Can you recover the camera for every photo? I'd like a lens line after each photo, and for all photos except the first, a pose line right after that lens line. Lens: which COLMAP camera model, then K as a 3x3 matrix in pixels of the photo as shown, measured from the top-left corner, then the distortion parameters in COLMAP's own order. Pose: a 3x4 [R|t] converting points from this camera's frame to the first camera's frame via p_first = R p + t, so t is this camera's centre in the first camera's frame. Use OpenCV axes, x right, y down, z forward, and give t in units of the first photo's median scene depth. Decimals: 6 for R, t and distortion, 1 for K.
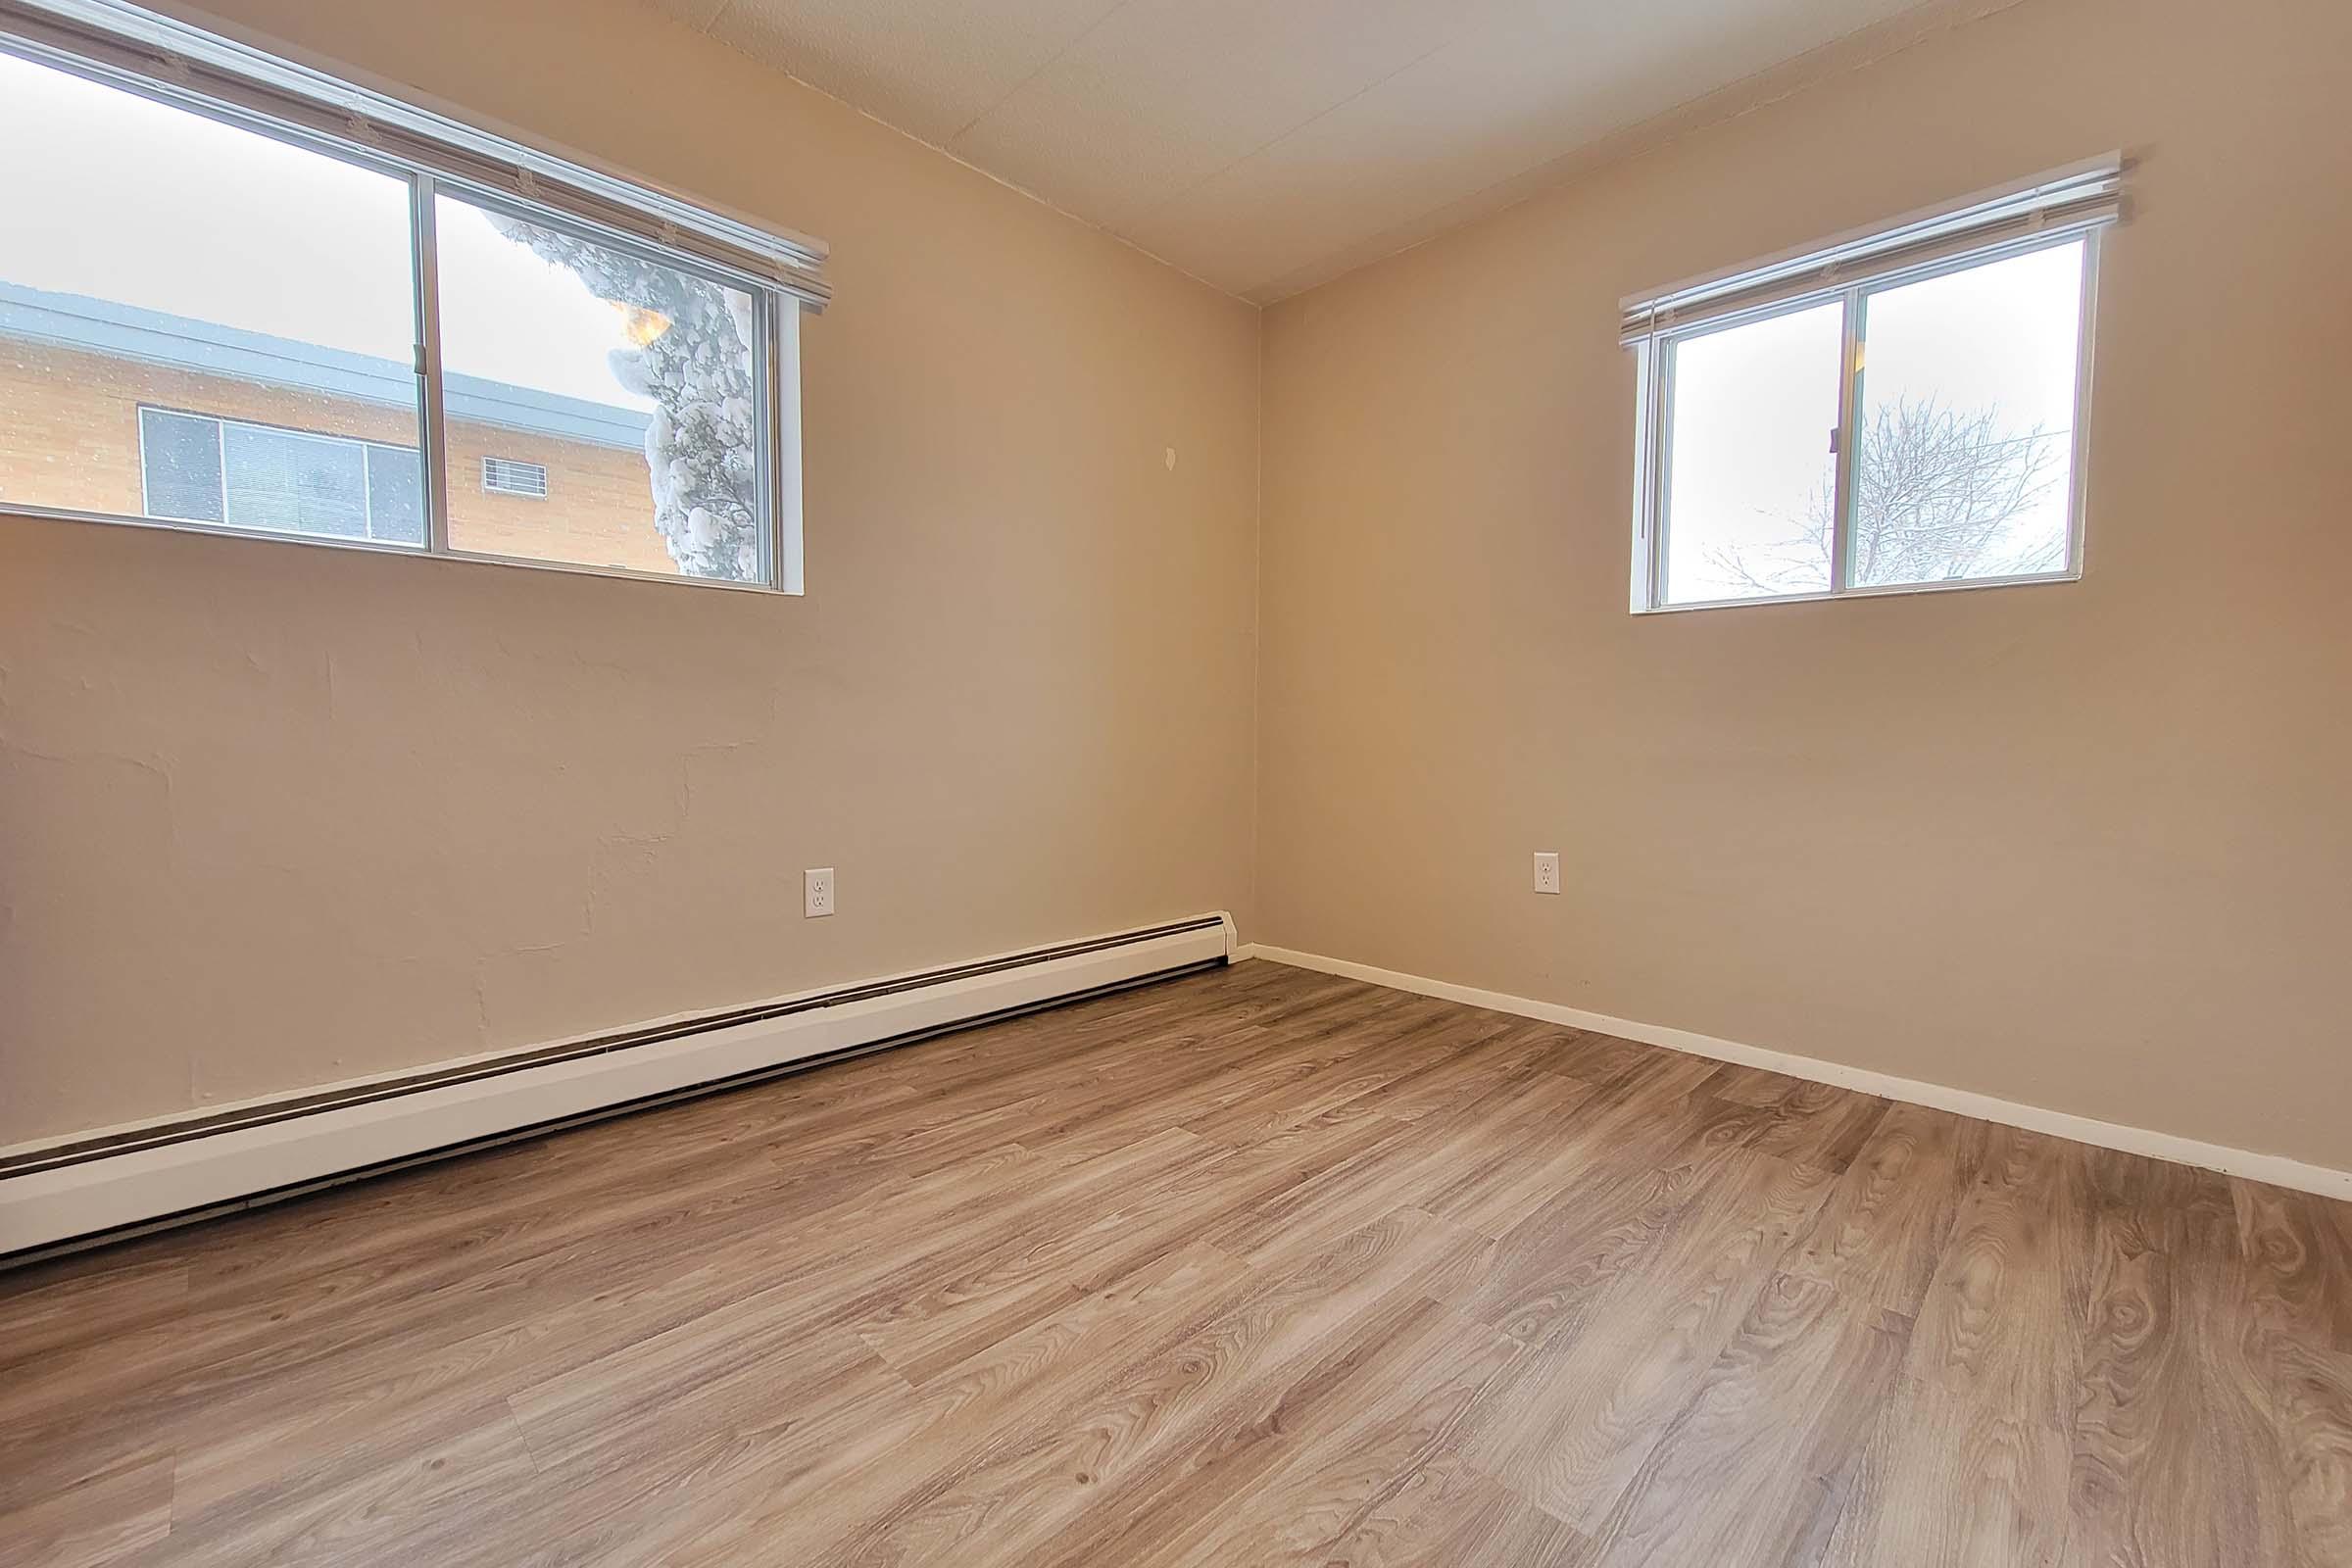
lens RADIAL K [[962.9, 0, 1174.0], [0, 962.9, 785.6], [0, 0, 1]] dist [0.001890, -0.000471]
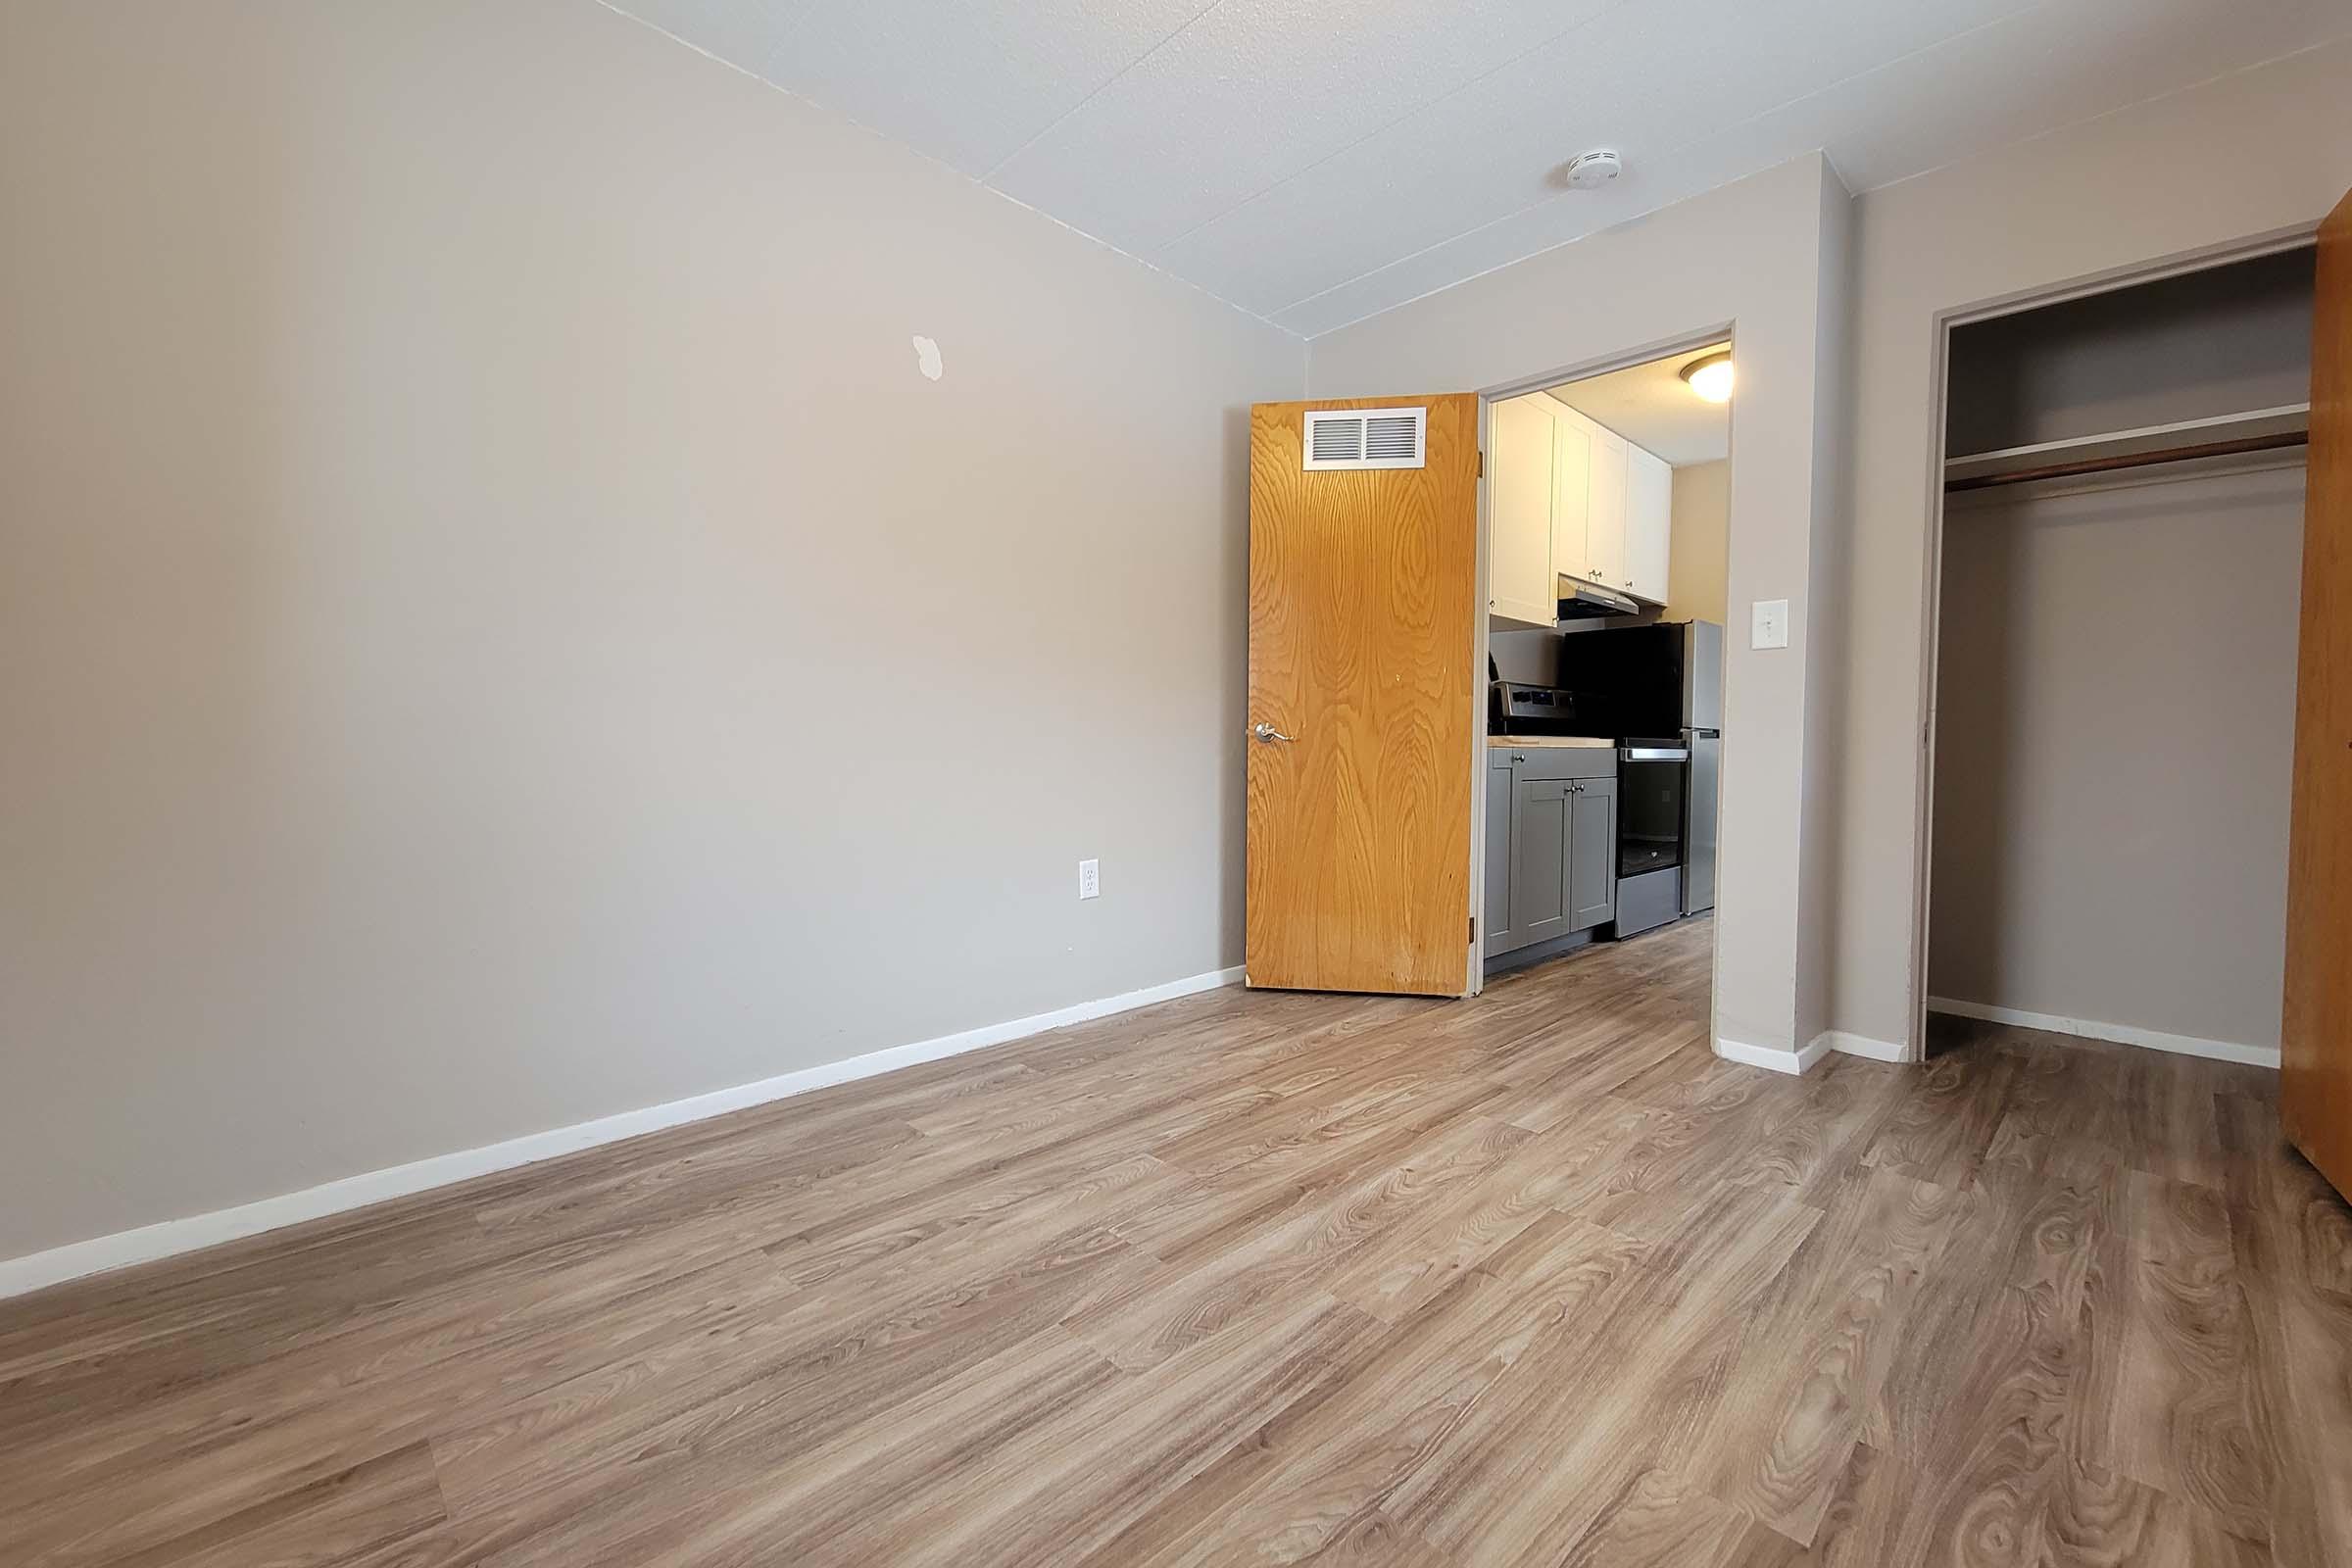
lens RADIAL K [[962.9, 0, 1164.2], [0, 962.9, 783.5], [0, 0, 1]] dist [0.001890, -0.000471]
pose [[-0.999608, -0.012644, 0.024979, 0.238302], [-0.010123, 0.995076, 0.098598, -0.124328], [-0.026103, 0.098306, -0.994814, 1.986697]]
